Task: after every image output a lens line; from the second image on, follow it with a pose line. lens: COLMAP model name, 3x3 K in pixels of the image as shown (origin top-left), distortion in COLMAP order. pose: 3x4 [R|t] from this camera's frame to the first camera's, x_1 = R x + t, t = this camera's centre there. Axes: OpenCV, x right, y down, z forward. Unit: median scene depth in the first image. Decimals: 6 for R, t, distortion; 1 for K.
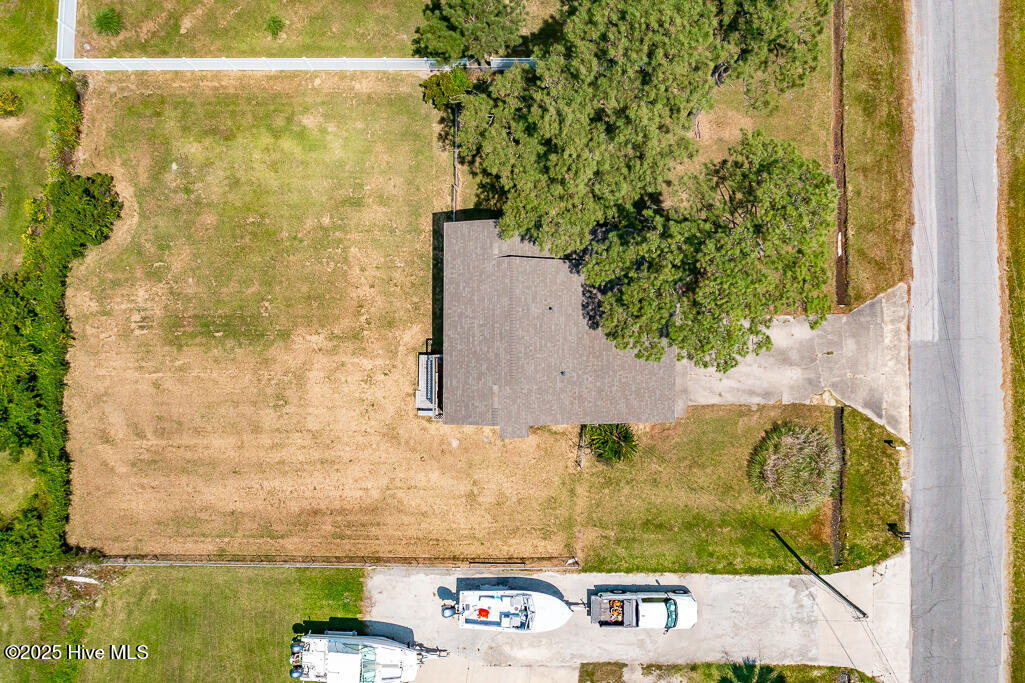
lens RADIAL K [[803.7, 0, 512.4], [0, 803.7, 337.4], [0, 0, 1]] dist [-0.023060, -0.000873]
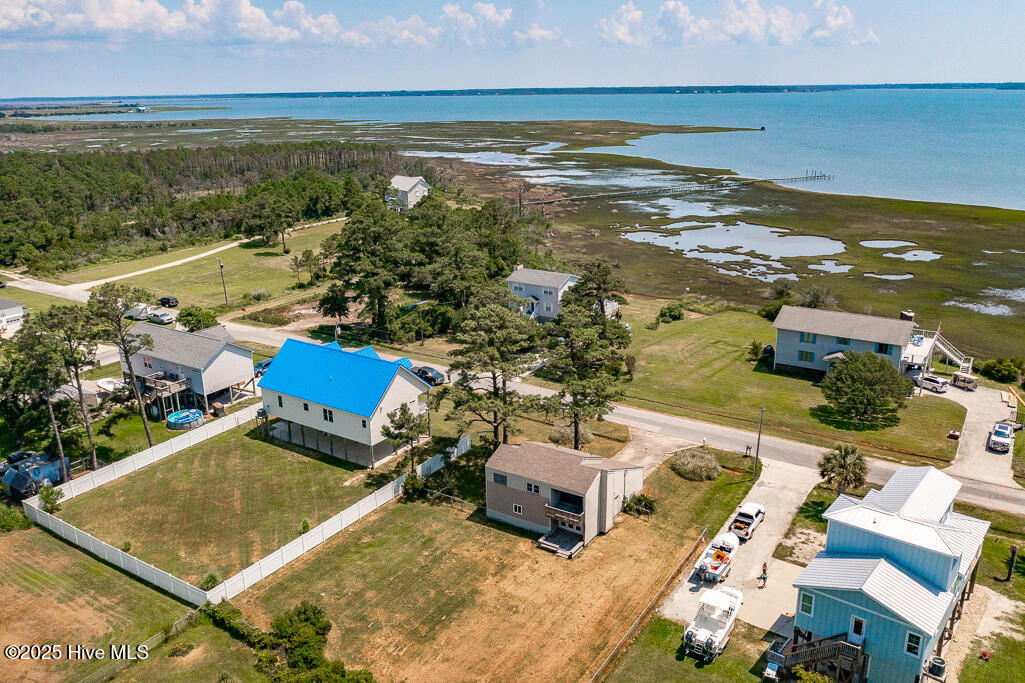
lens RADIAL K [[803.7, 0, 513.4], [0, 803.7, 343.2], [0, 0, 1]] dist [-0.023060, -0.000873]
pose [[0.536829, -0.241359, 0.808430, -1.274558], [0.843321, 0.181862, -0.505703, 0.680637], [-0.024967, 0.953243, 0.301172, 0.186894]]
